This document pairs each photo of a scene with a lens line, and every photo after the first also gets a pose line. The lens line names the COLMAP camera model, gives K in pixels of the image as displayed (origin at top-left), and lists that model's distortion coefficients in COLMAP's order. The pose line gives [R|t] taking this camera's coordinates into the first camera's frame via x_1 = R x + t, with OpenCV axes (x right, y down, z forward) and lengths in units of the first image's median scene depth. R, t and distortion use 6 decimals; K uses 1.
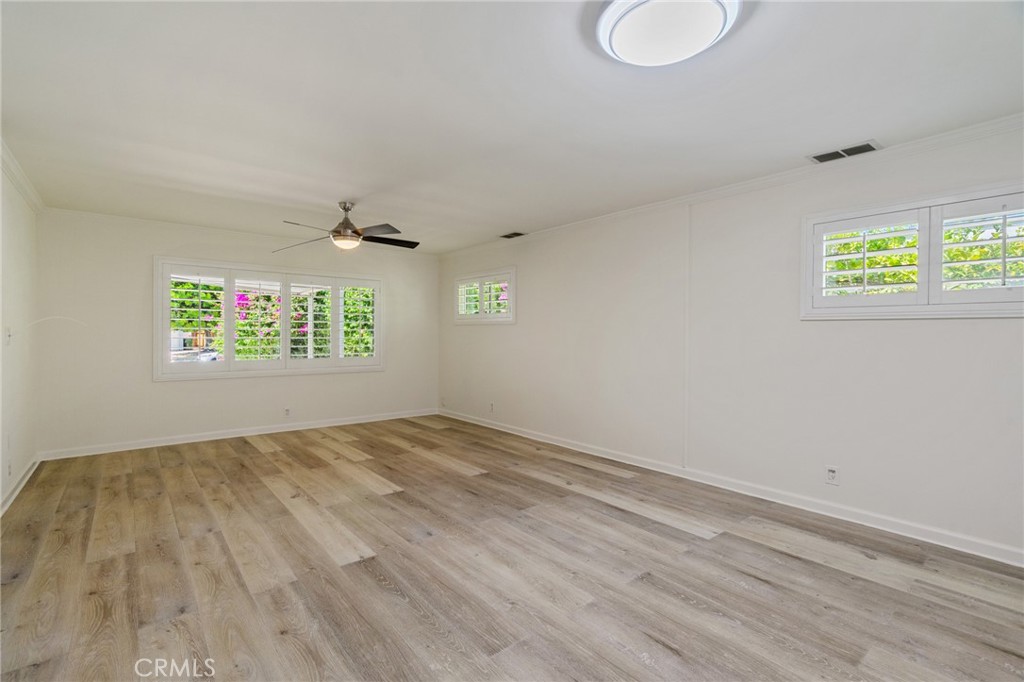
lens RADIAL K [[465.3, 0, 511.2], [0, 465.3, 340.9], [0, 0, 1]] dist [-0.003826, 0.001214]
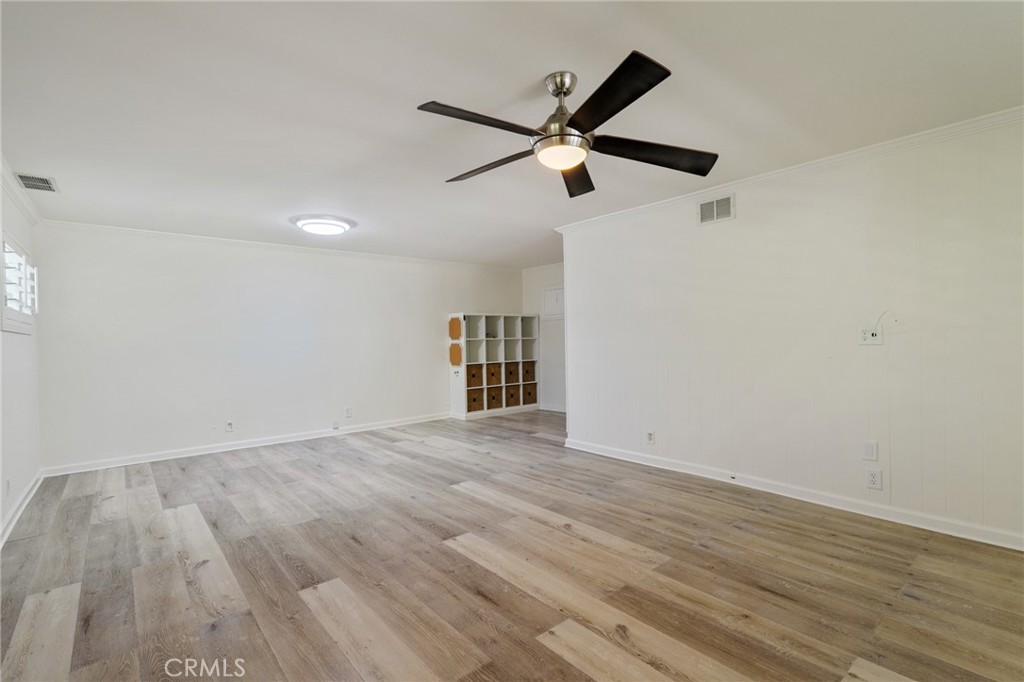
lens RADIAL K [[465.3, 0, 512.6], [0, 465.3, 340.5], [0, 0, 1]] dist [-0.003826, 0.001214]
pose [[-0.999798, 0.015479, -0.012795, -0.375697], [0.015238, 0.999708, 0.018737, -0.027732], [0.013082, 0.018538, -0.999743, 1.946113]]
